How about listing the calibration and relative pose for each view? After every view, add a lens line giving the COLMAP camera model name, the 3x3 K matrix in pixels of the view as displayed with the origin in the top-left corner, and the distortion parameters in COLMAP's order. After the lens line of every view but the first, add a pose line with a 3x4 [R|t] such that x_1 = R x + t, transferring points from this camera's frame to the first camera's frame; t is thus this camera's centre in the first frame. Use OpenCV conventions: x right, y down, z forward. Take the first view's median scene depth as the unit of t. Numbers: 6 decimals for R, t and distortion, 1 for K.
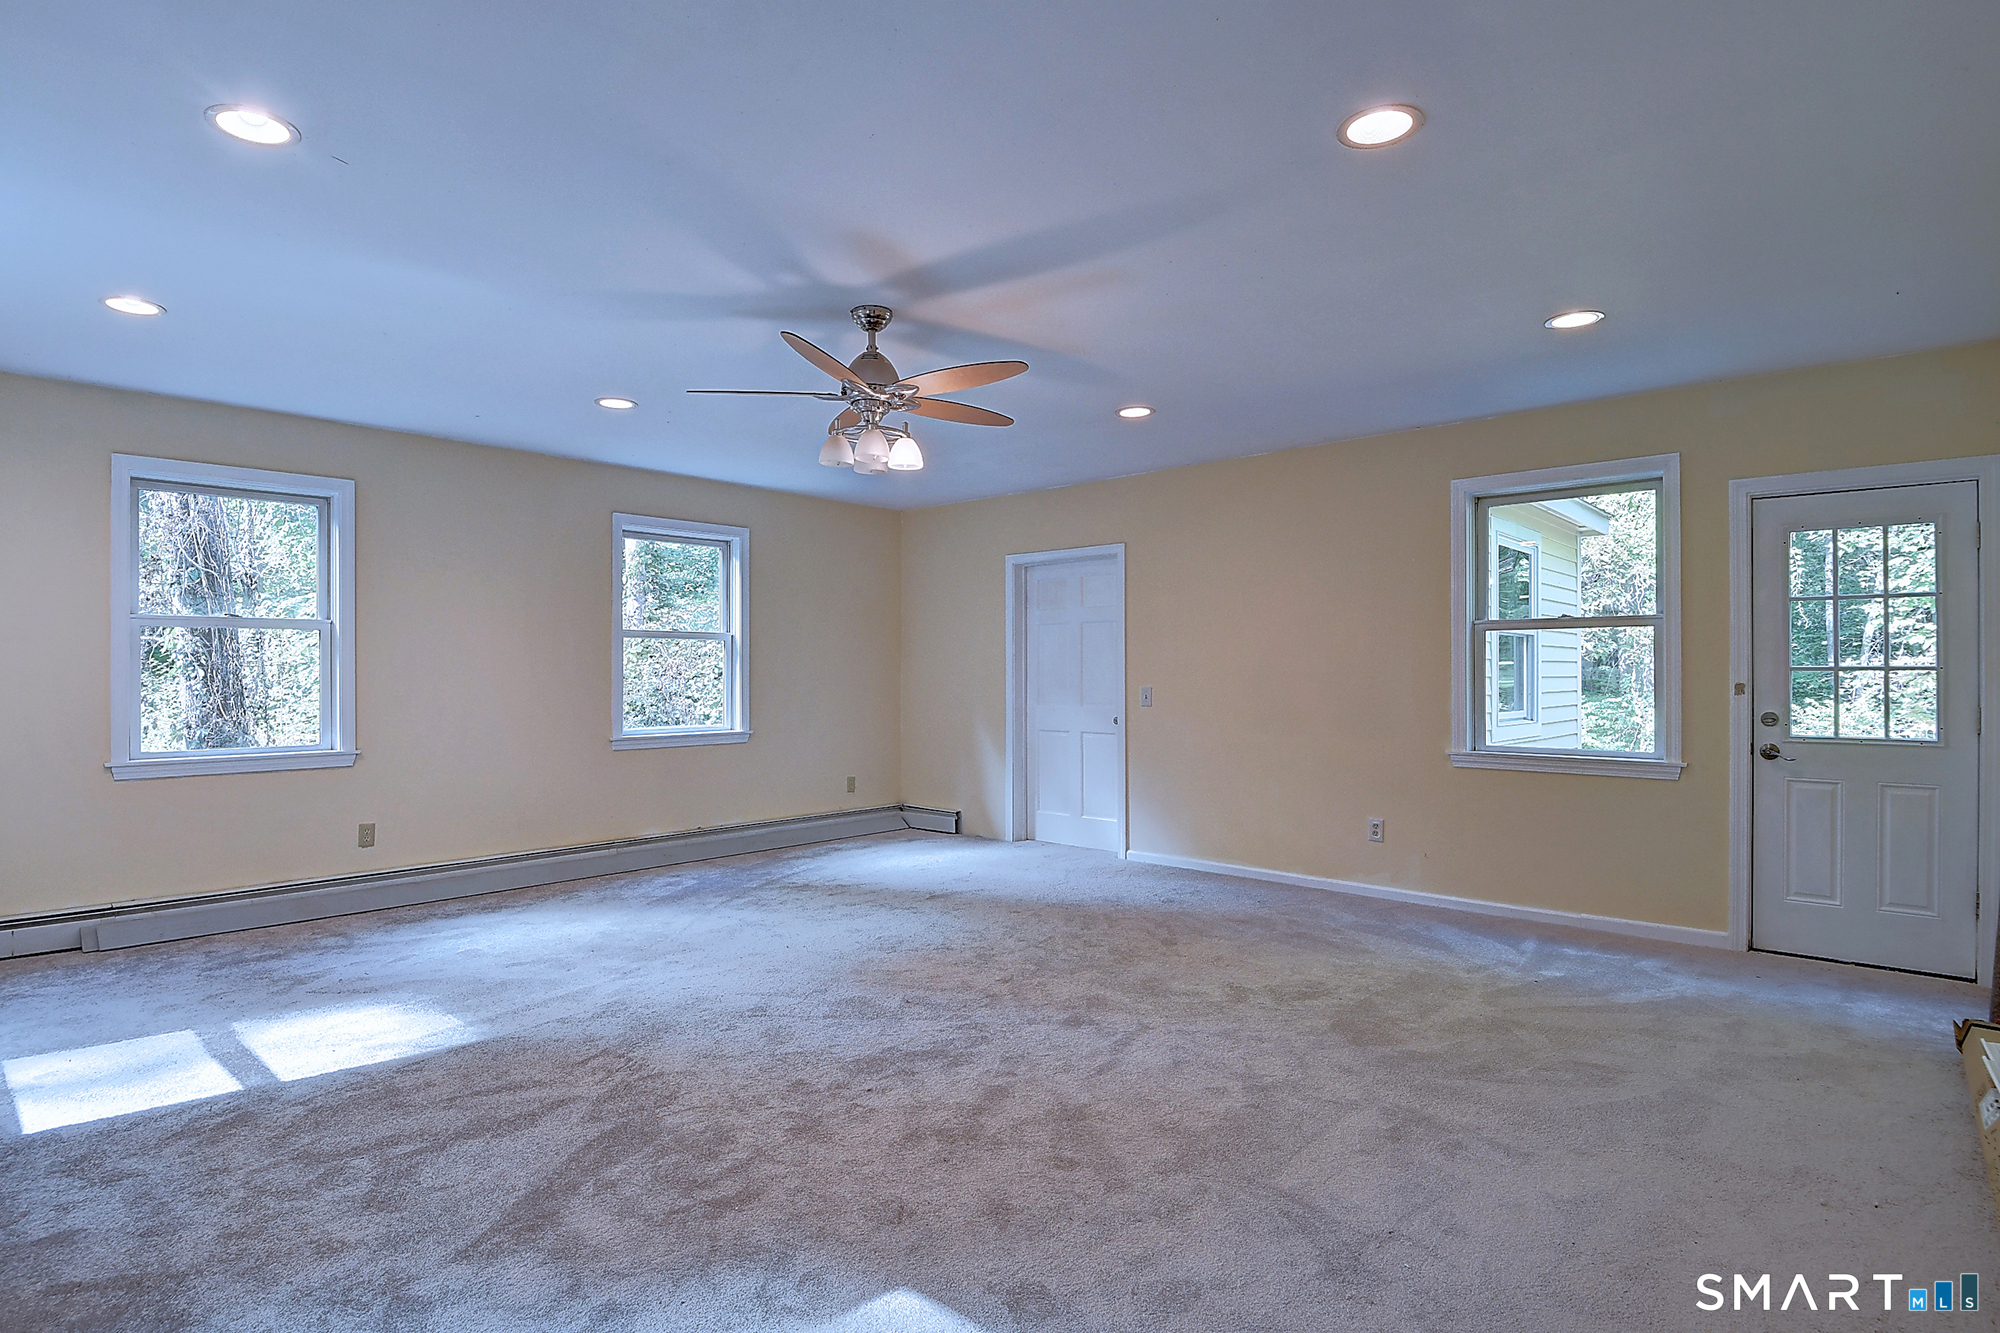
lens RADIAL K [[1068.6, 0, 1000.0], [0, 1068.6, 666.5], [0, 0, 1]] dist [-0.026926, -0.000306]
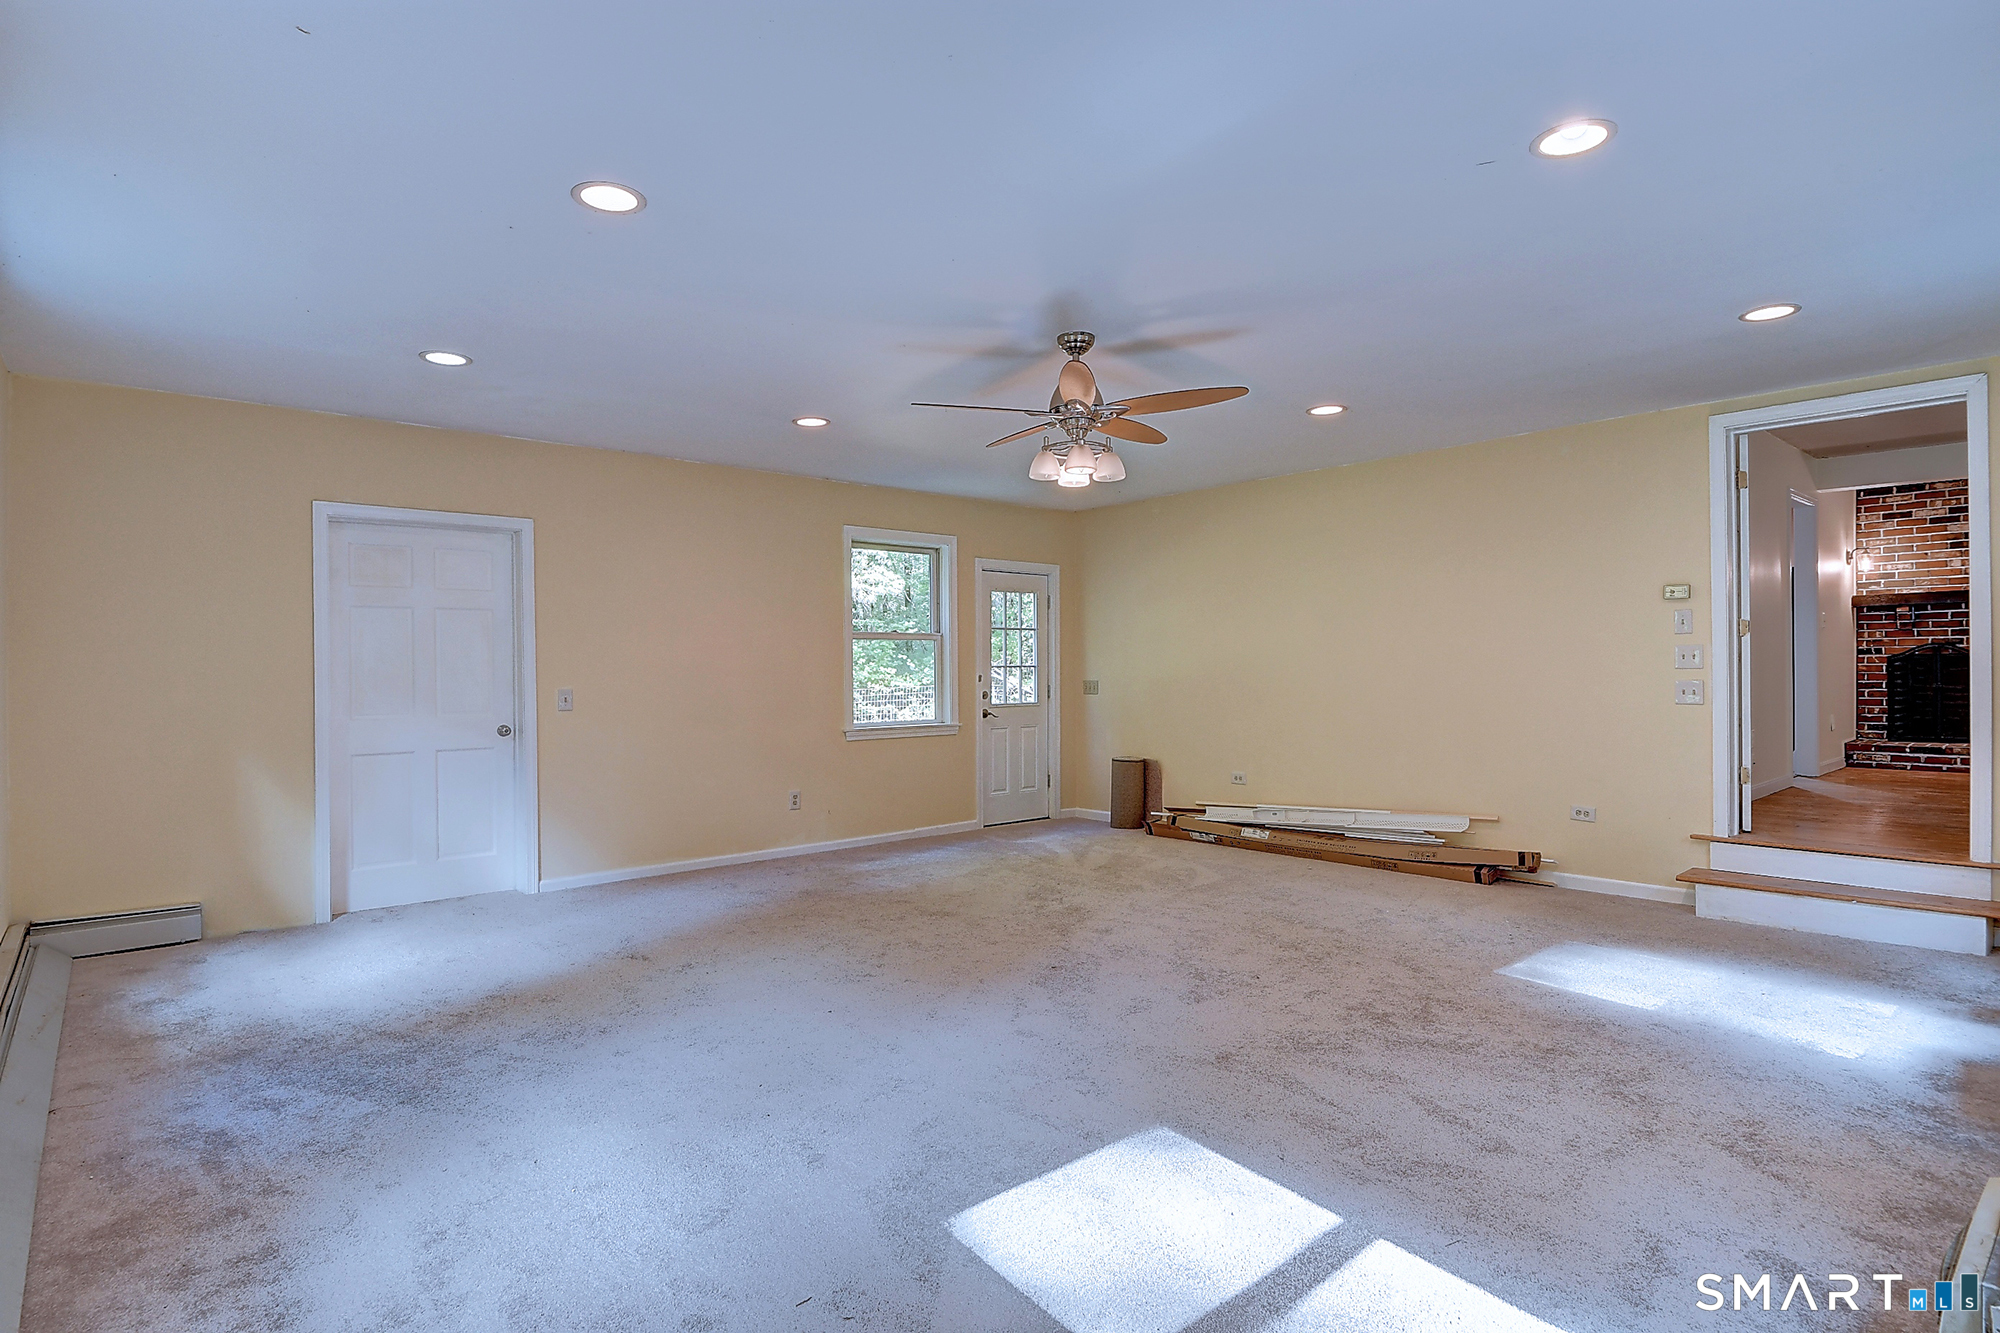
lens RADIAL K [[1068.6, 0, 1000.0], [0, 1068.6, 666.5], [0, 0, 1]] dist [-0.026926, -0.000306]
pose [[0.069154, 0.001520, 0.997605, -1.038609], [0.005021, 0.999986, -0.001872, 0.006624], [-0.997593, 0.005138, 0.069145, 0.856217]]
